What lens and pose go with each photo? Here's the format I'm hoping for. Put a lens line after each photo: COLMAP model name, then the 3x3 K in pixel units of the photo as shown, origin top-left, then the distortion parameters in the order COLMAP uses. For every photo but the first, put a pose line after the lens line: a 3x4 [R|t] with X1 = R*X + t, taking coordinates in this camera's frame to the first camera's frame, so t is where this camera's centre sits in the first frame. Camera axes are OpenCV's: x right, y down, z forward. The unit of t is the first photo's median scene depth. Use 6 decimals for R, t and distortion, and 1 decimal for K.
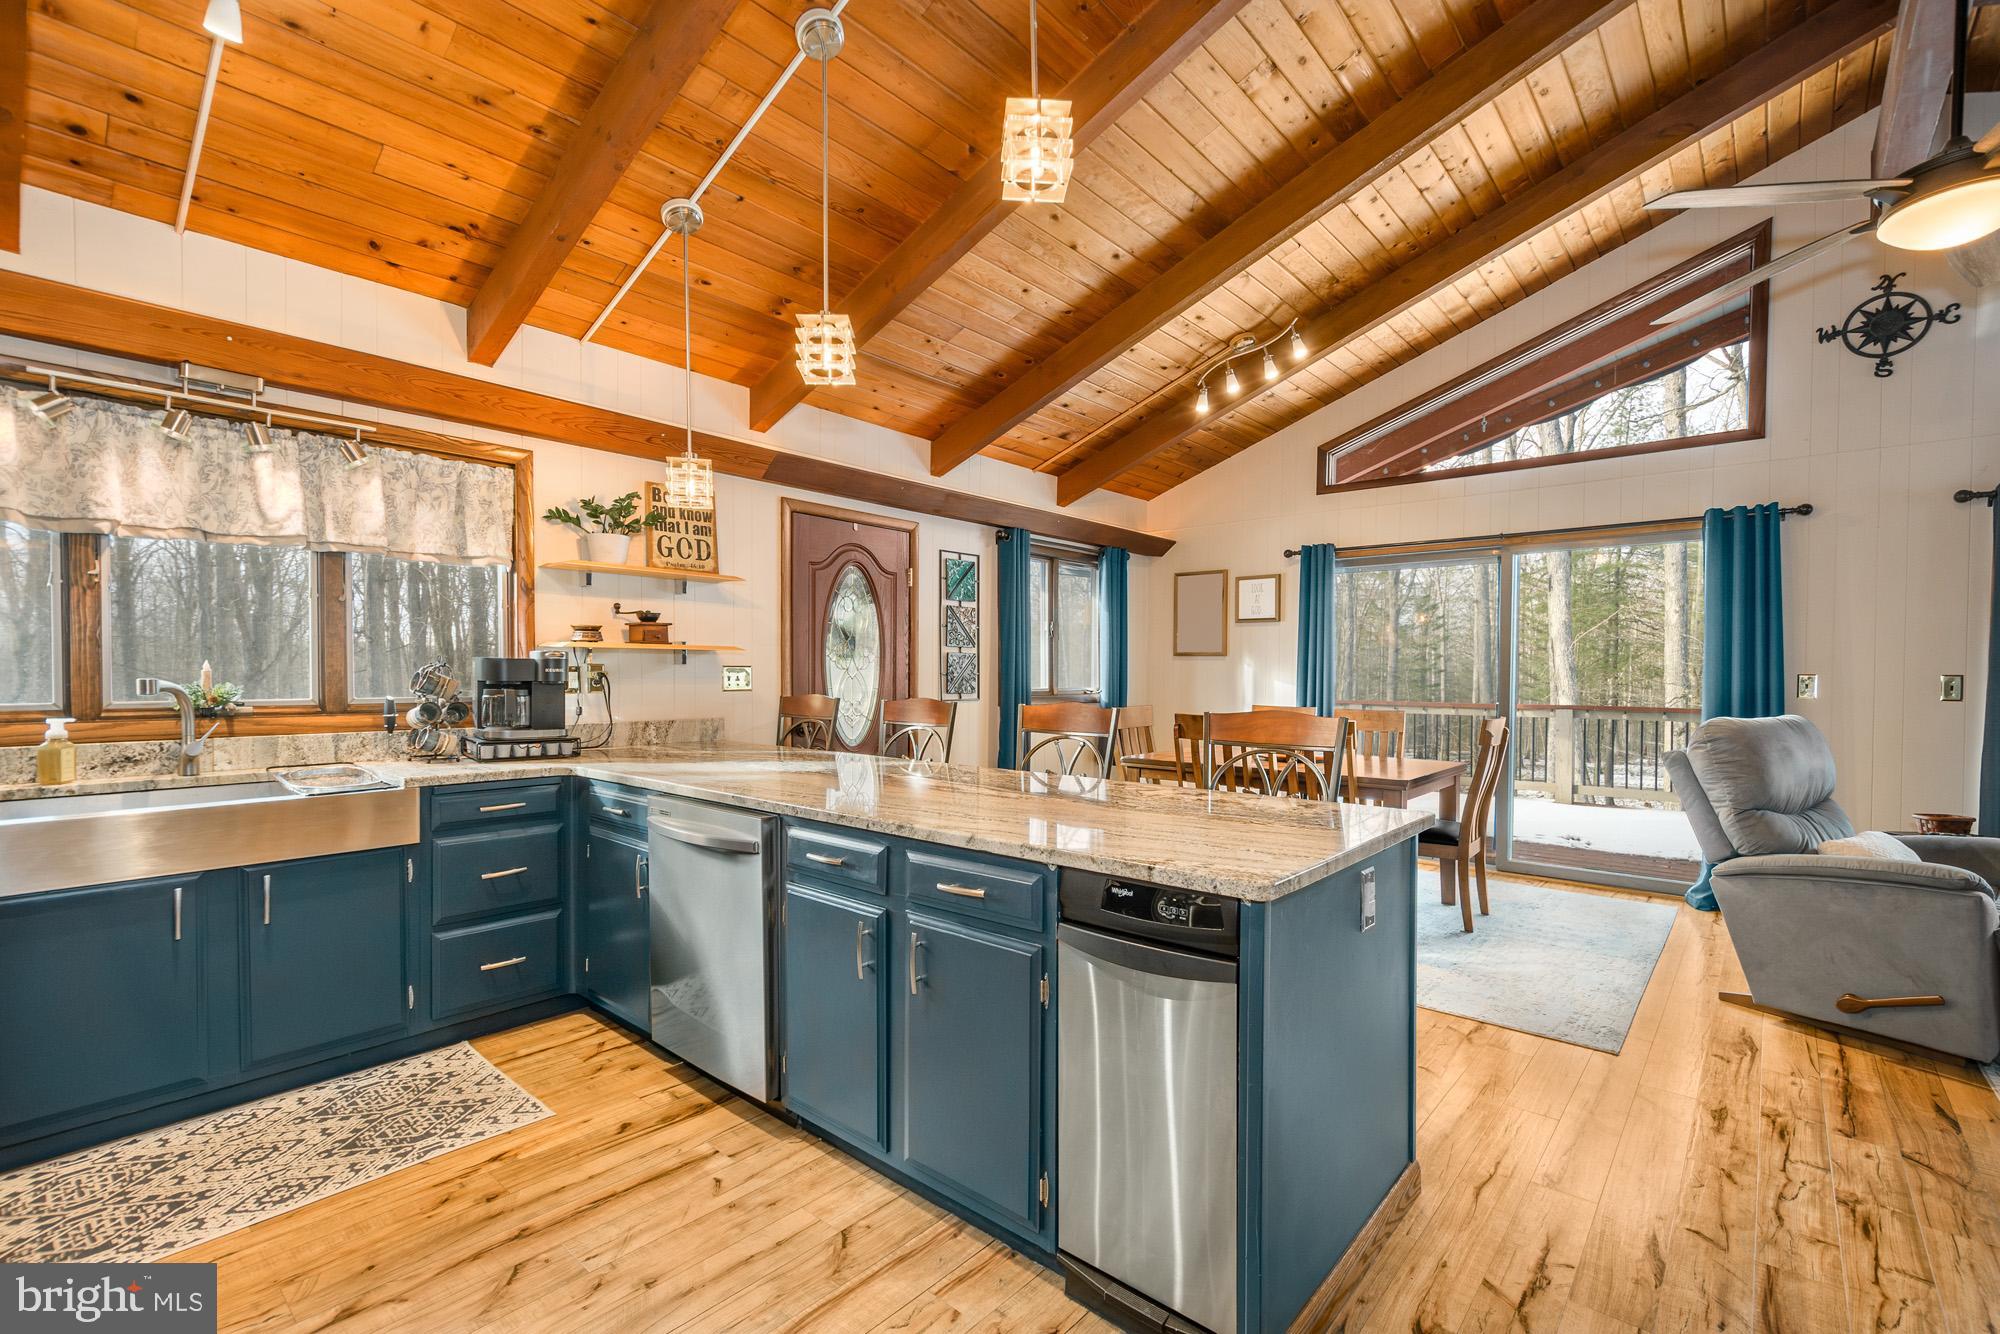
lens RADIAL K [[881.0, 0, 1006.7], [0, 881.0, 686.5], [0, 0, 1]] dist [0.002589, -0.000186]
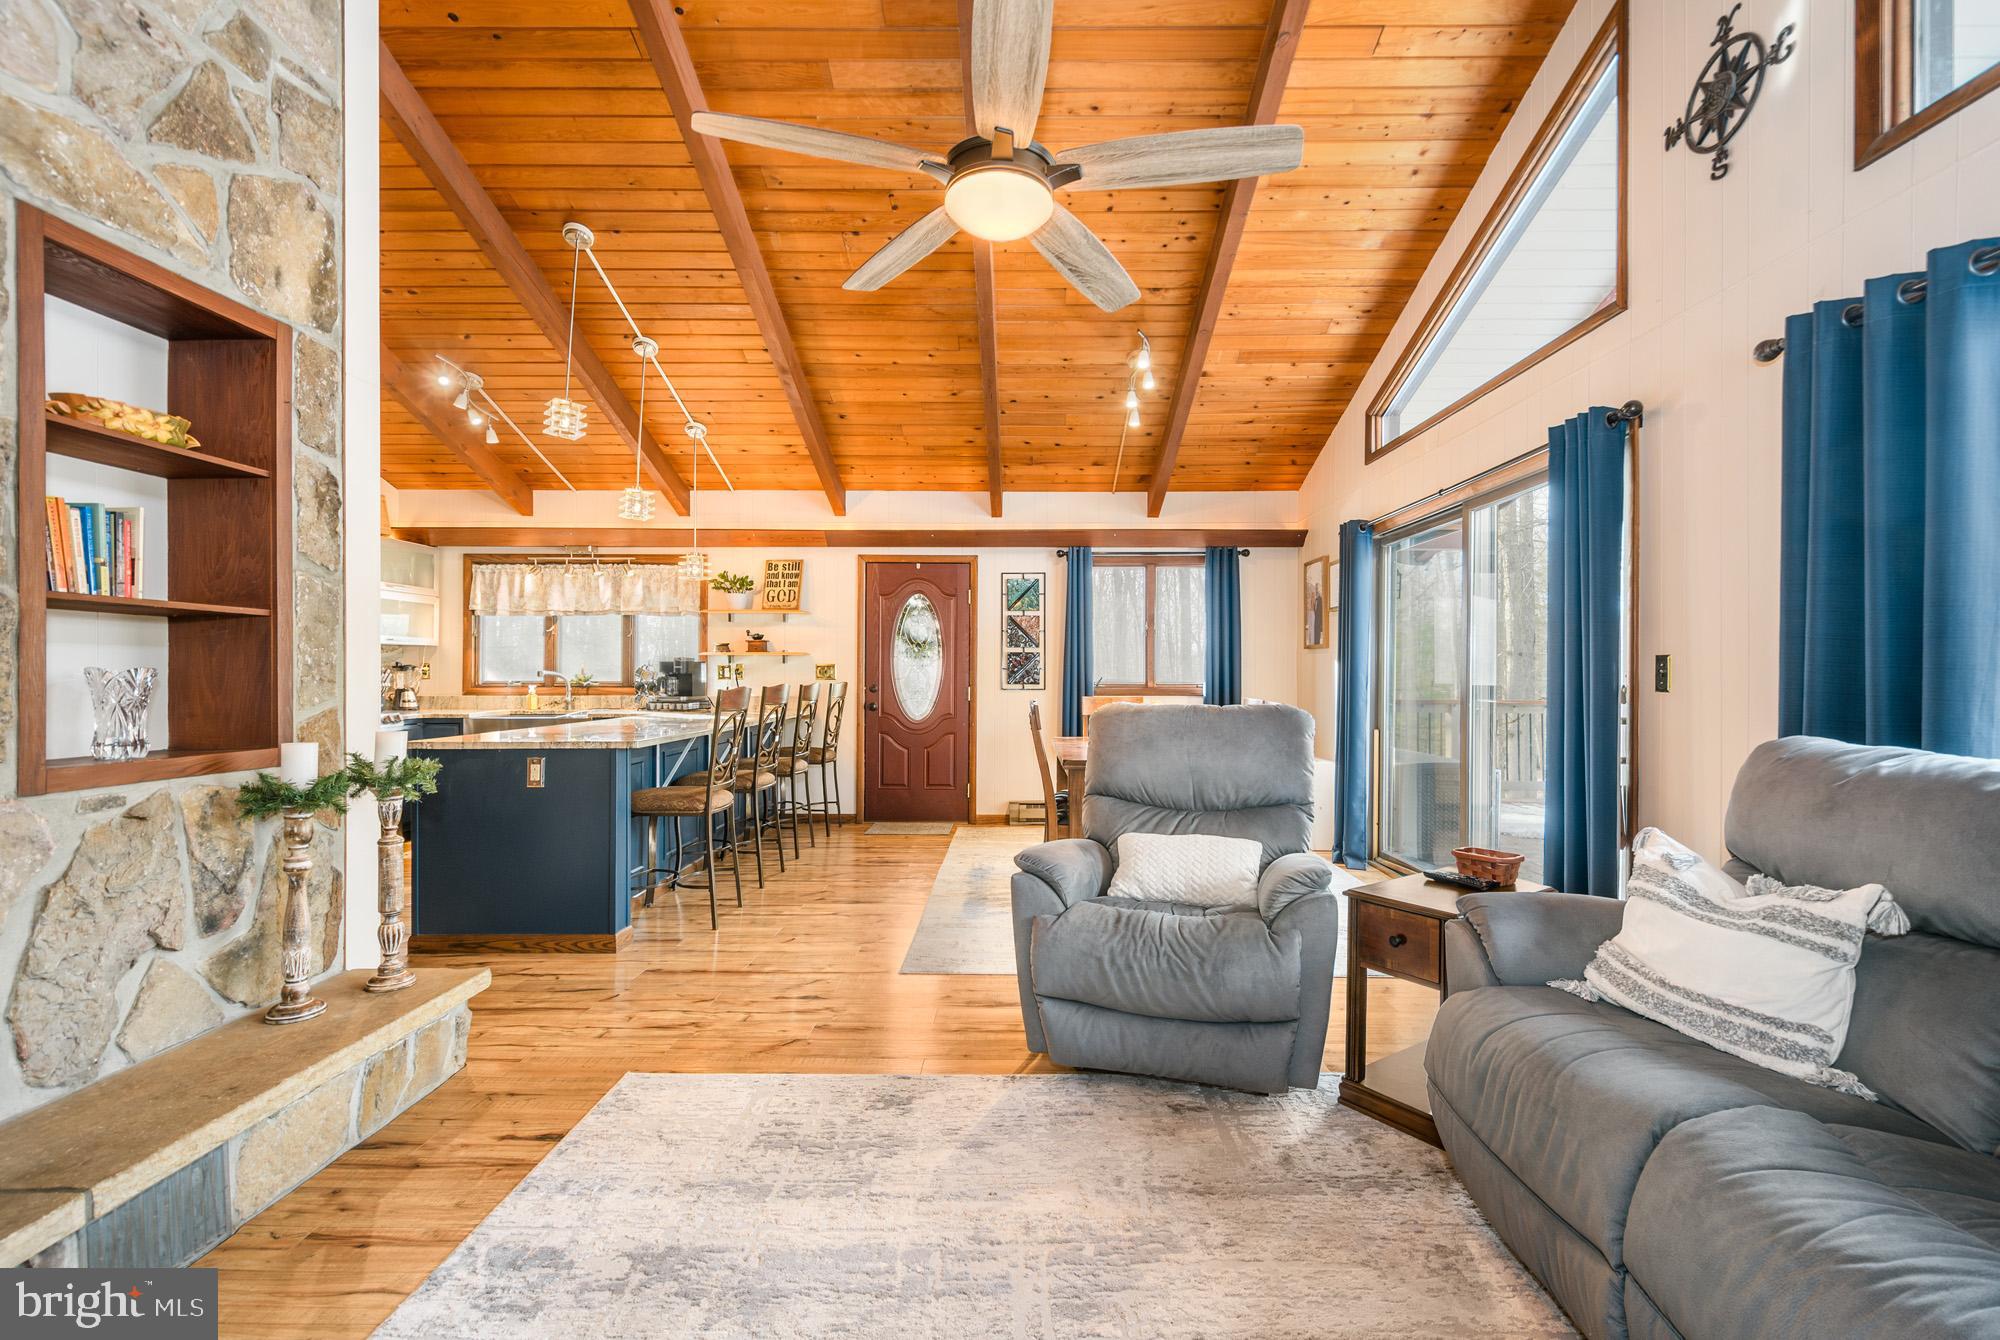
lens RADIAL K [[877.7, 0, 1029.5], [0, 877.7, 672.8], [0, 0, 1]] dist [0.020009, -0.009446]
pose [[0.654829, -0.006035, -0.755753, 1.378429], [-0.008506, 0.999846, -0.015354, 0.017804], [0.755729, 0.016483, 0.654677, 0.267546]]
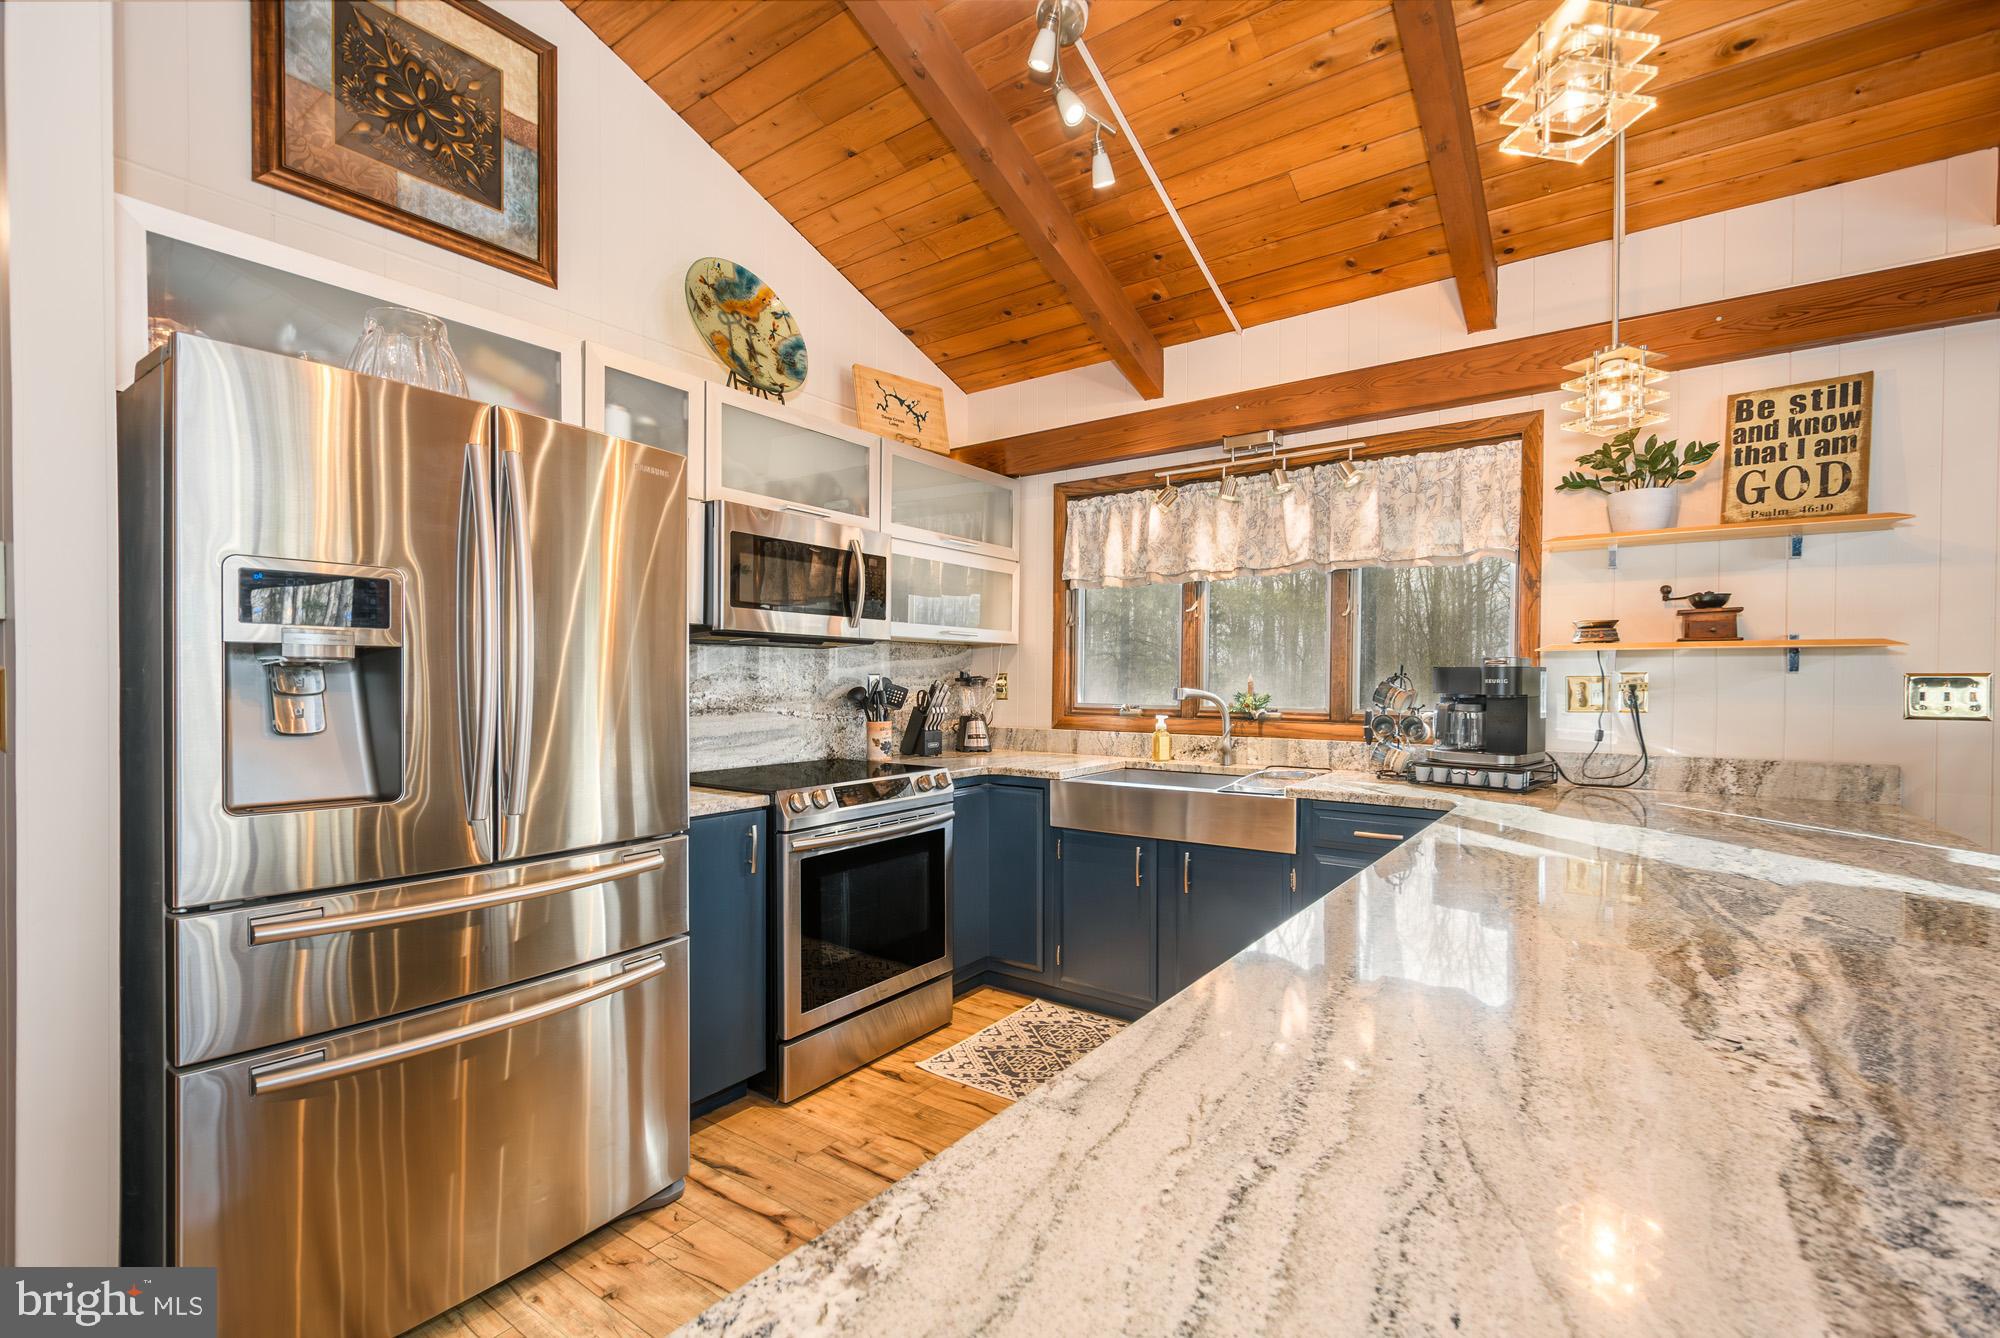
lens RADIAL K [[873.0, 0, 1012.5], [0, 873.0, 690.4], [0, 0, 1]] dist [0.001552, -0.000288]
pose [[0.084467, 0.008101, -0.996393, 0.217958], [-0.019428, 0.999790, 0.006482, -0.006113], [0.996237, 0.018811, 0.084607, 0.449967]]
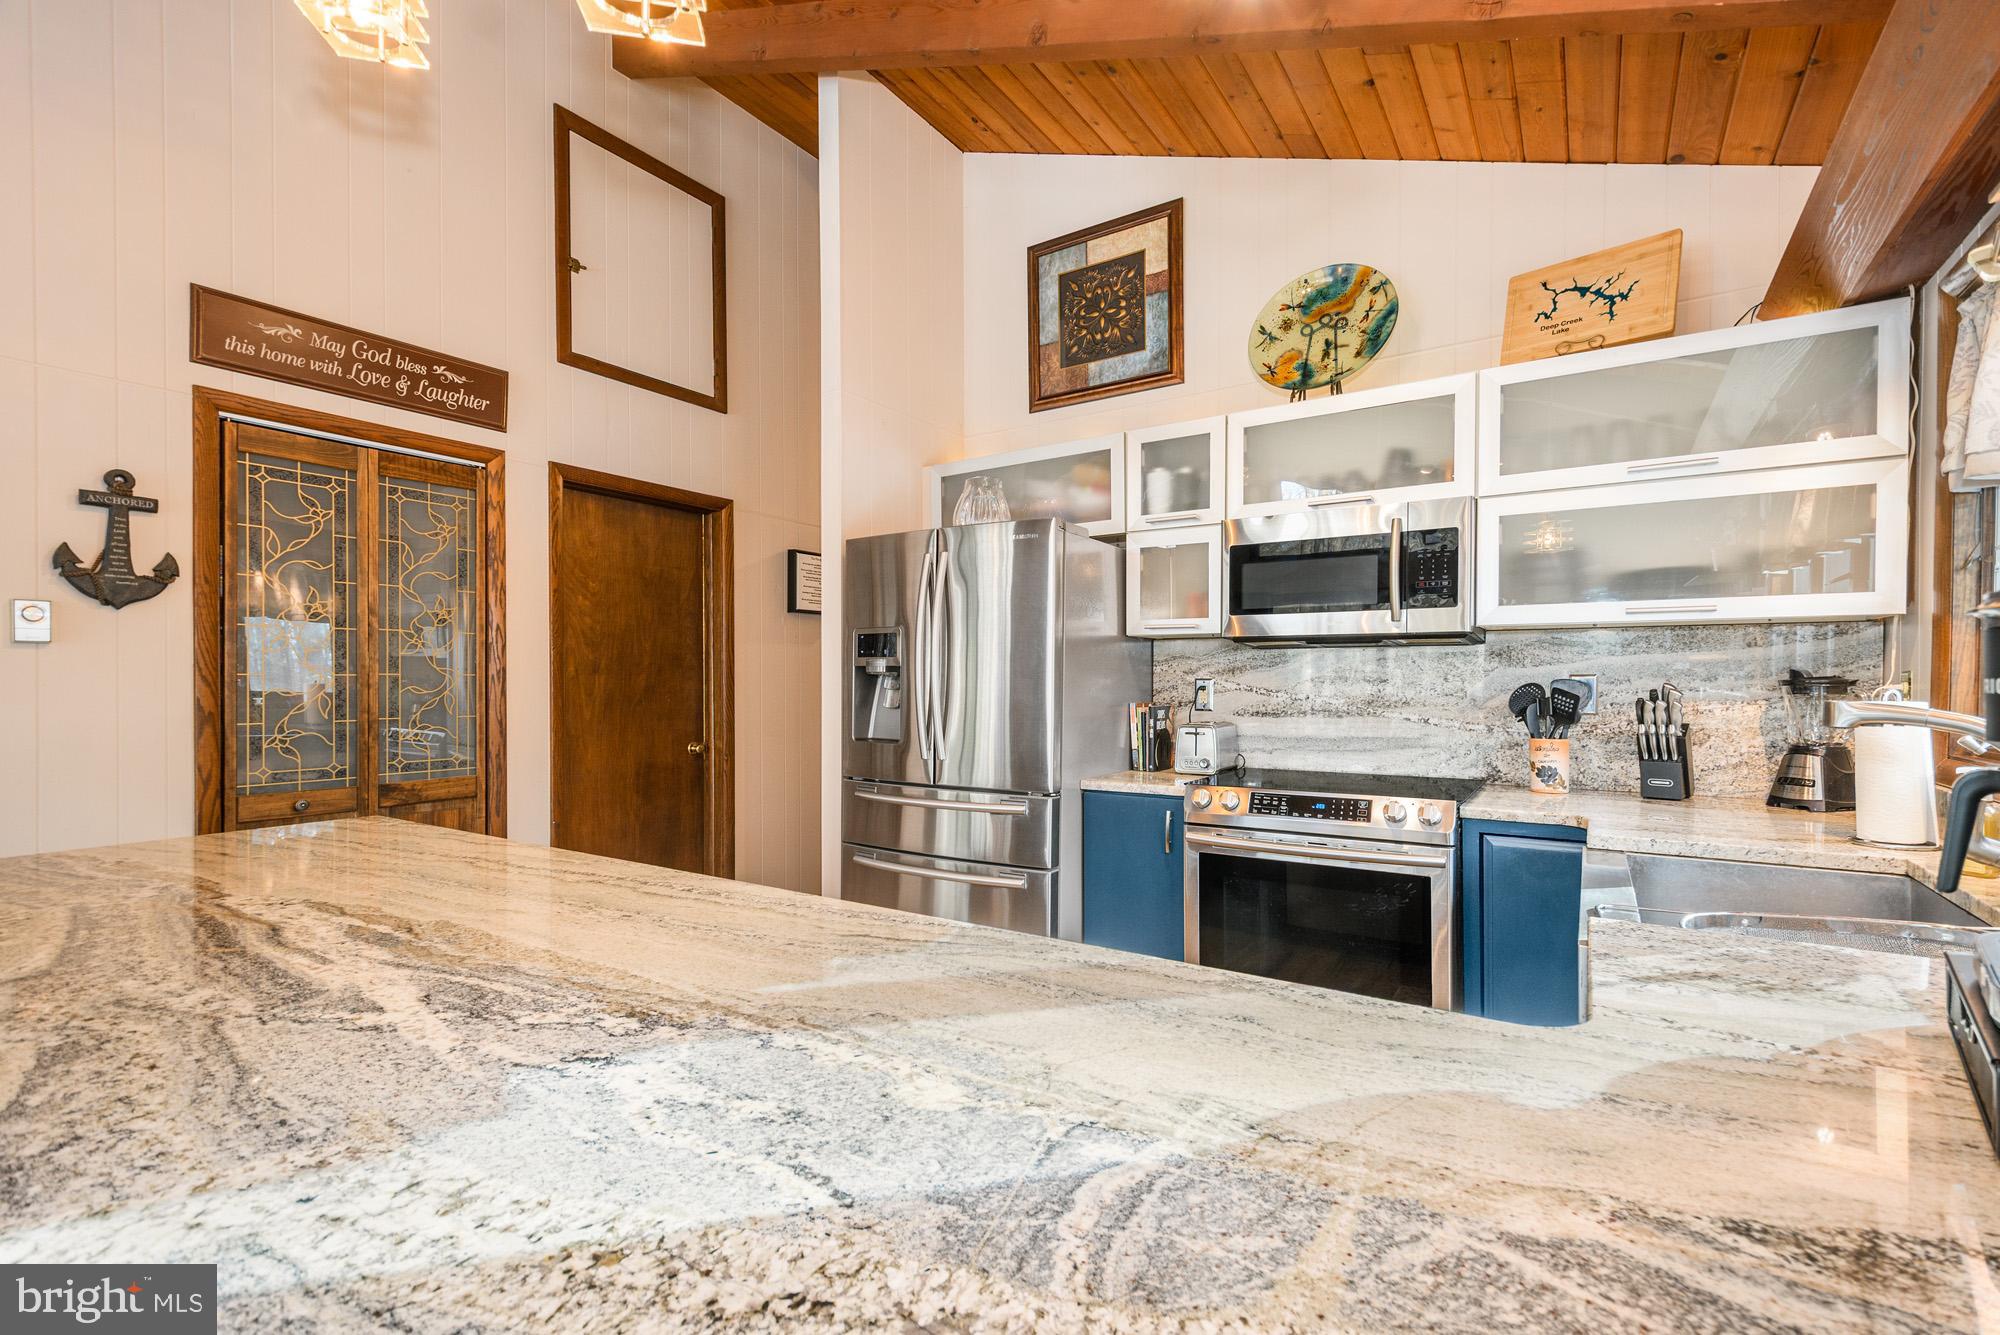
lens RADIAL K [[873.0, 0, 1012.5], [0, 873.0, 688.9], [0, 0, 1]] dist [0.001552, -0.000288]
pose [[-0.991653, -0.003303, -0.128895, -0.242505], [-0.006684, 0.999645, 0.025809, -0.019725], [0.128764, 0.026455, -0.991322, 1.056482]]
